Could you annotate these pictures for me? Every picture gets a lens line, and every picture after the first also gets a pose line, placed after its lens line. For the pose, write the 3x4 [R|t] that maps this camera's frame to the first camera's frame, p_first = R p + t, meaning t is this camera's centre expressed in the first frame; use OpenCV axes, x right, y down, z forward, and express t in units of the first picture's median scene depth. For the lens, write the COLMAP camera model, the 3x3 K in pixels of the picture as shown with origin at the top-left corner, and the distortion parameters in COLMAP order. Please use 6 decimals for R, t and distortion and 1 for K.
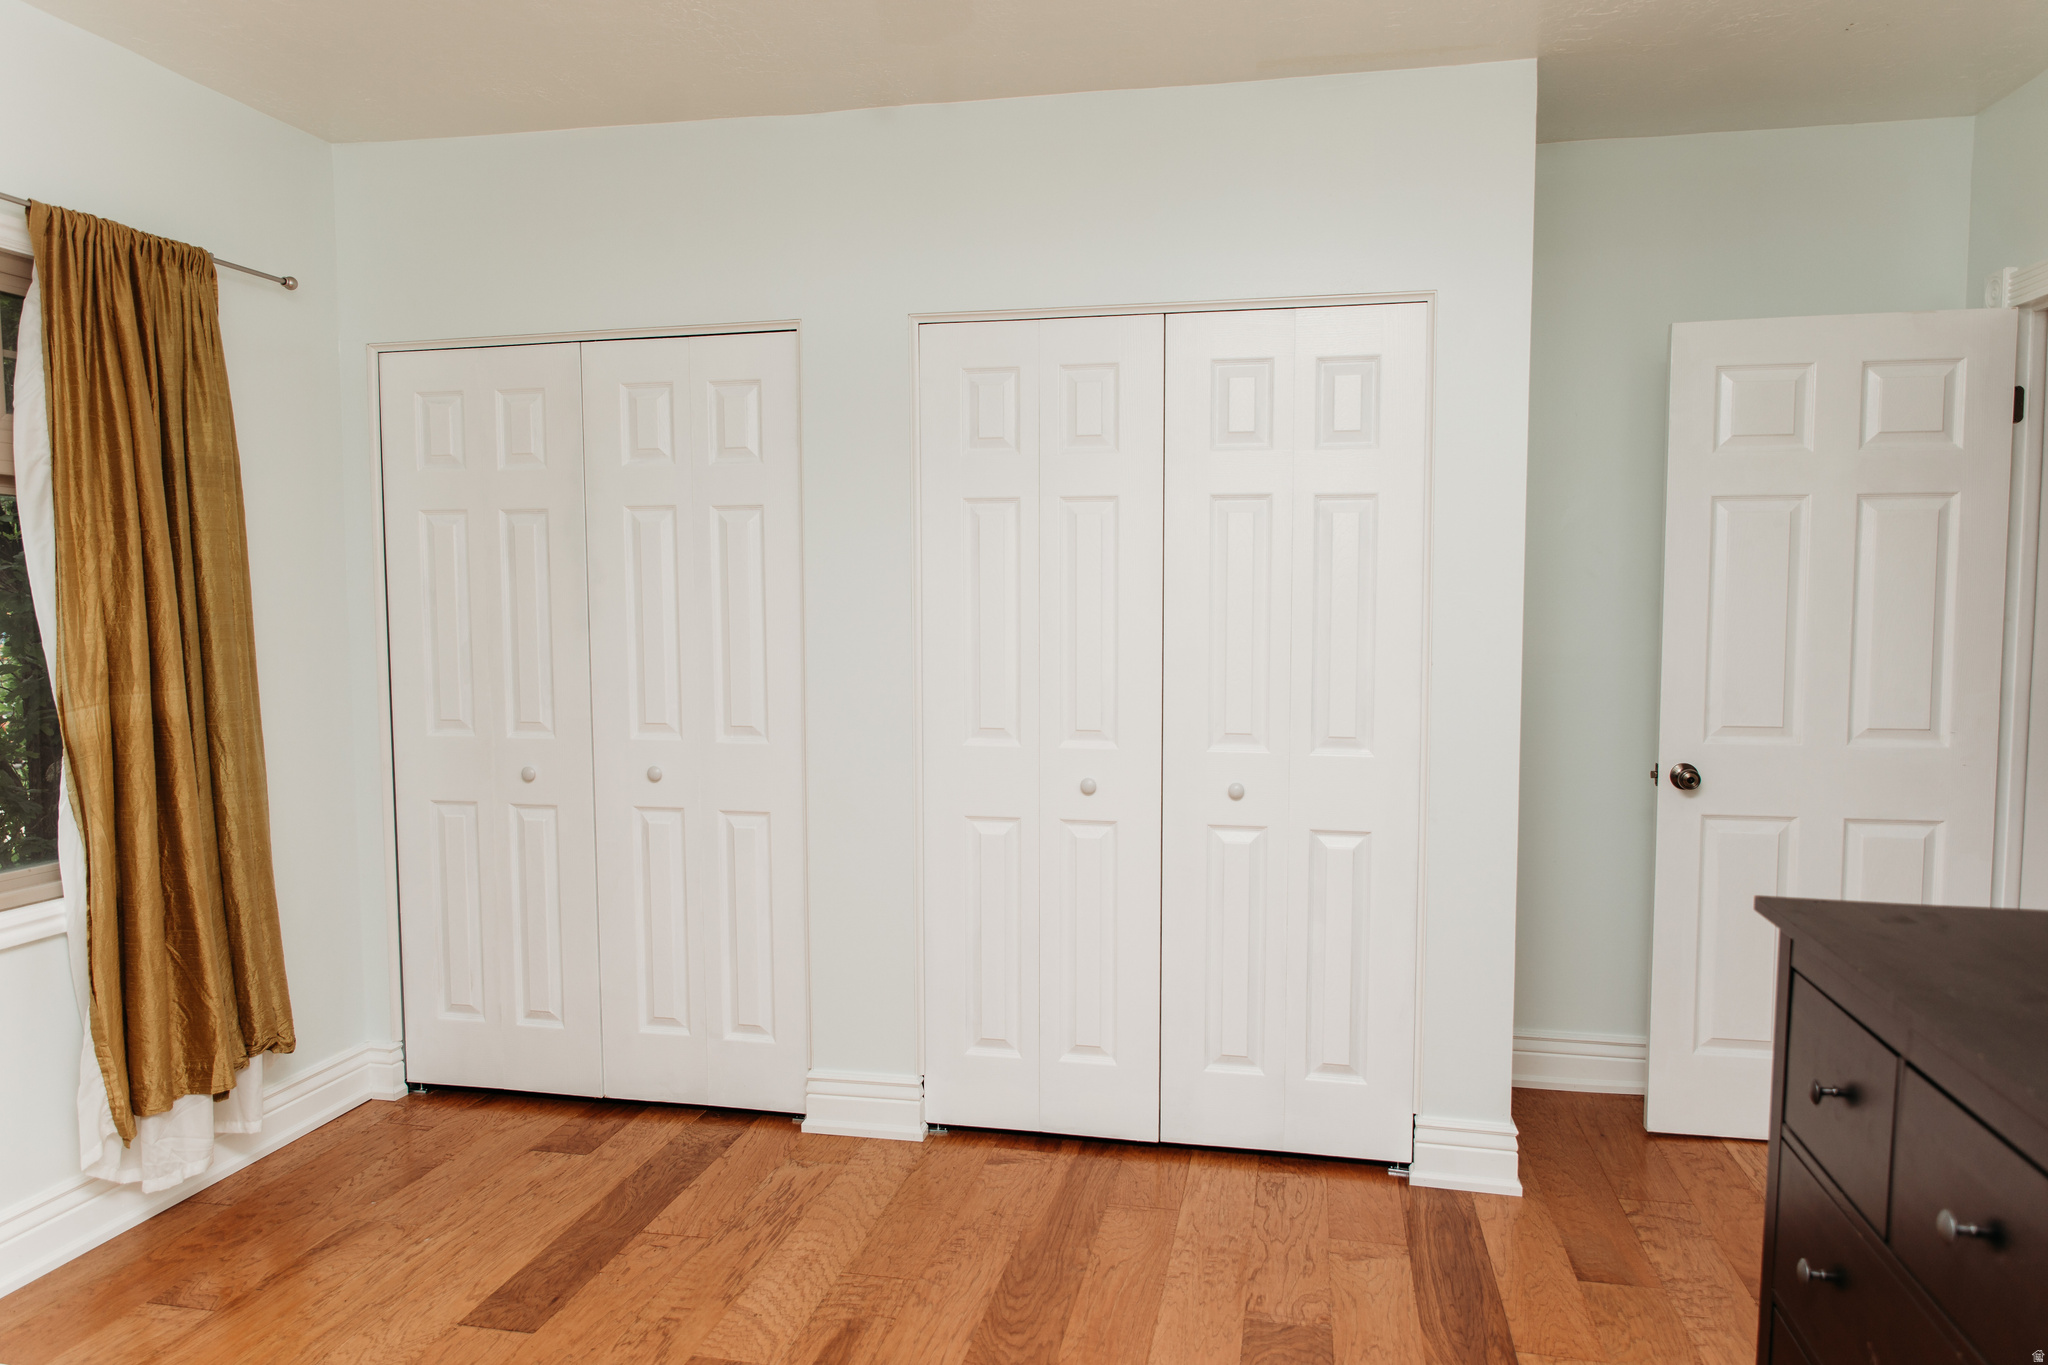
lens RADIAL K [[1365.1, 0, 1024.0], [0, 1365.1, 682.5], [0, 0, 1]] dist [-0.005679, -0.000002]
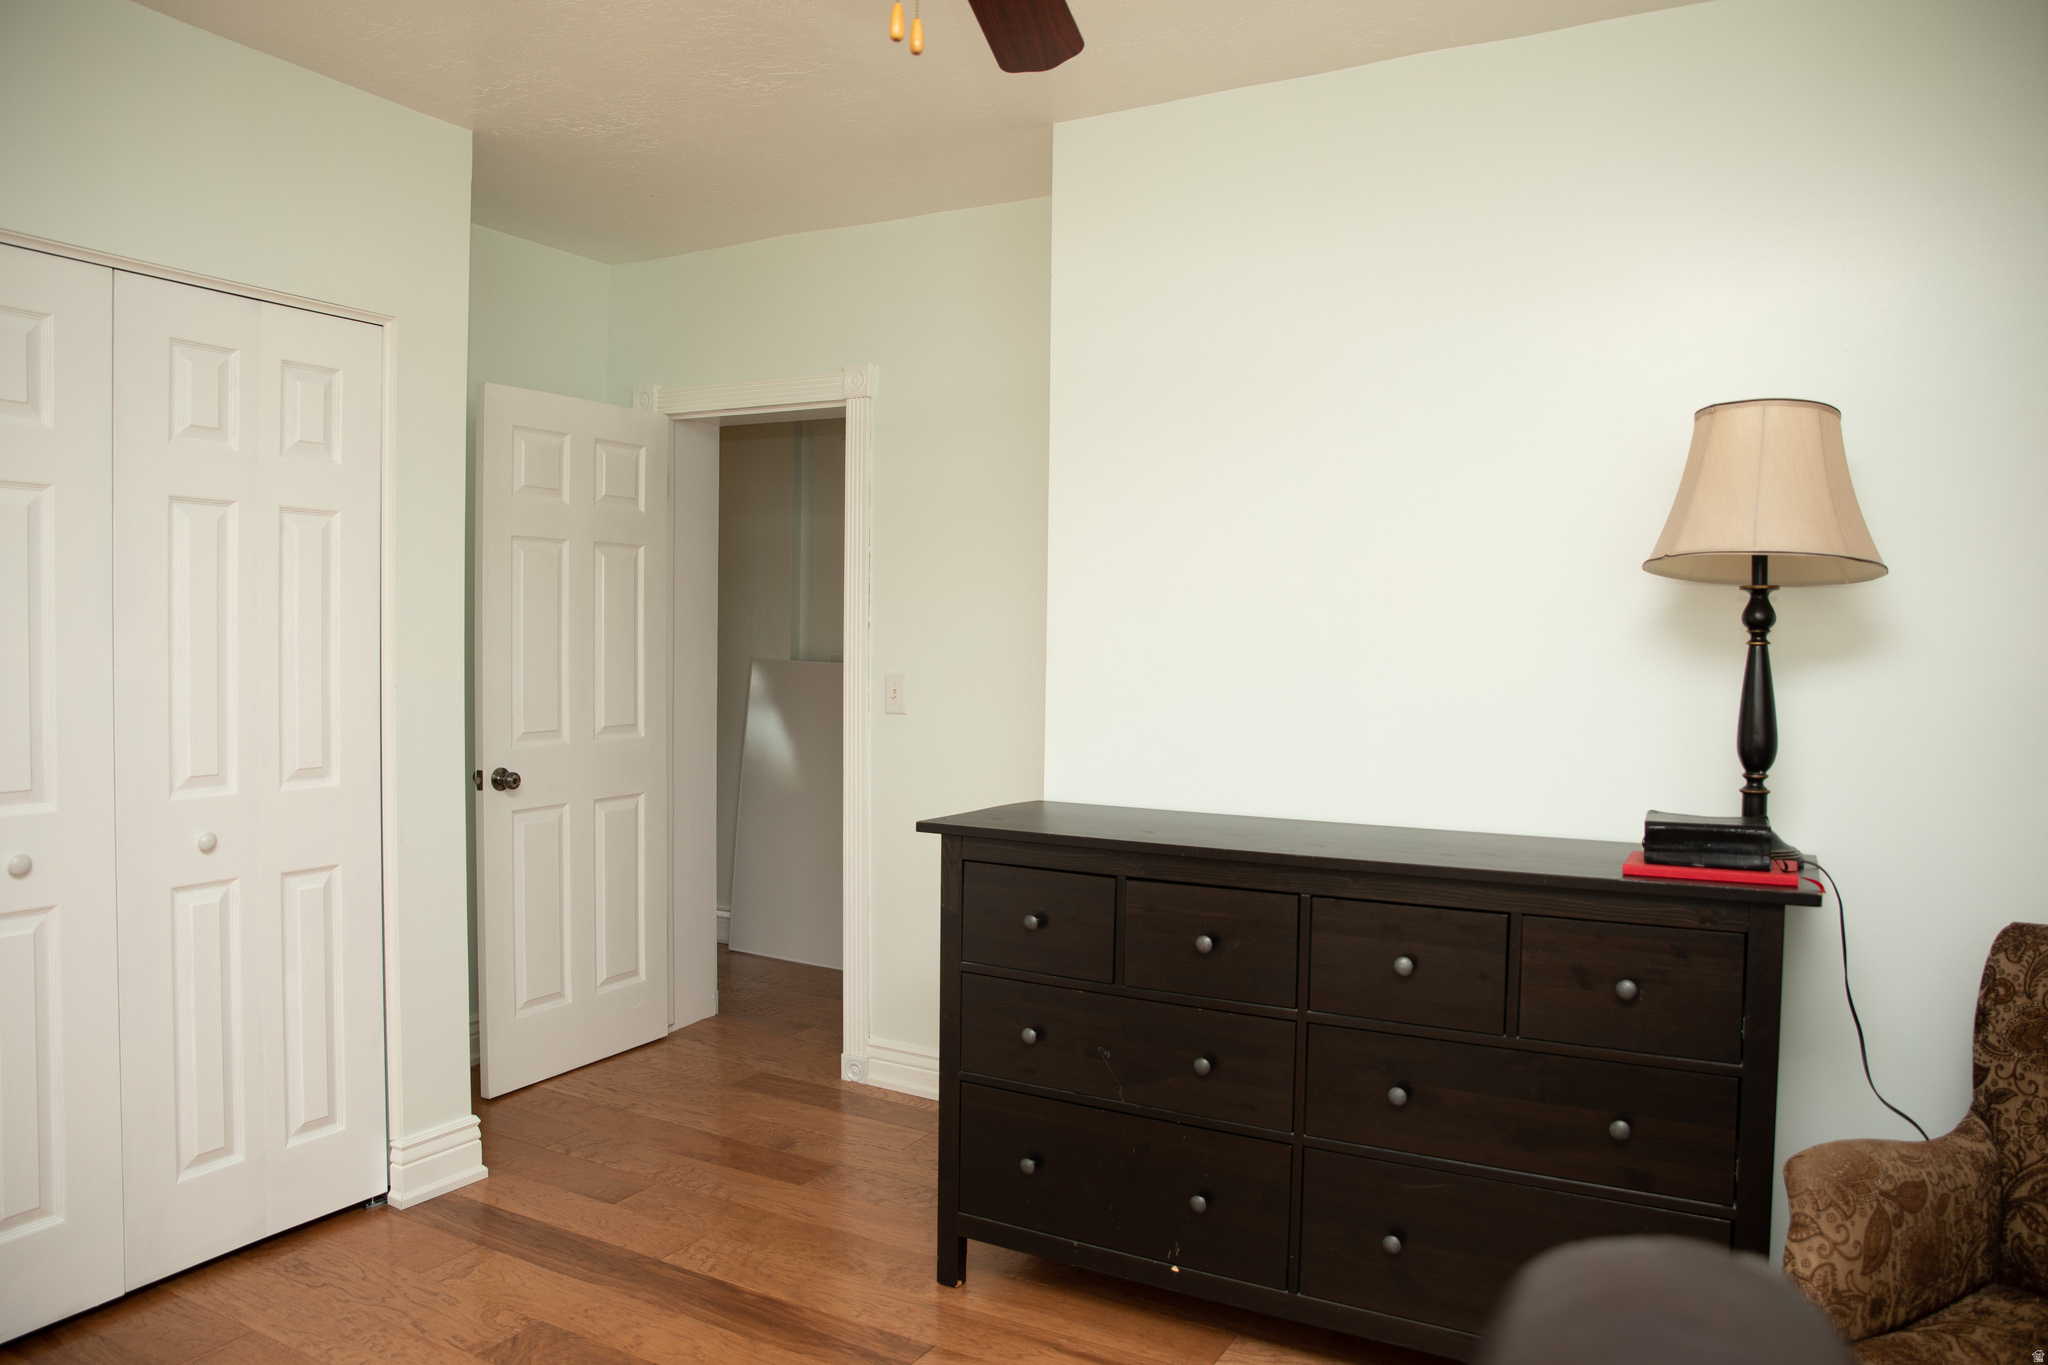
lens RADIAL K [[1388.2, 0, 1024.0], [0, 1388.2, 682.5], [0, 0, 1]] dist [-0.088390, 0.000154]
pose [[0.270087, -0.031115, 0.962333, -0.516150], [0.051936, 0.998493, 0.017708, -0.009757], [-0.961434, 0.045197, 0.271296, 0.273824]]
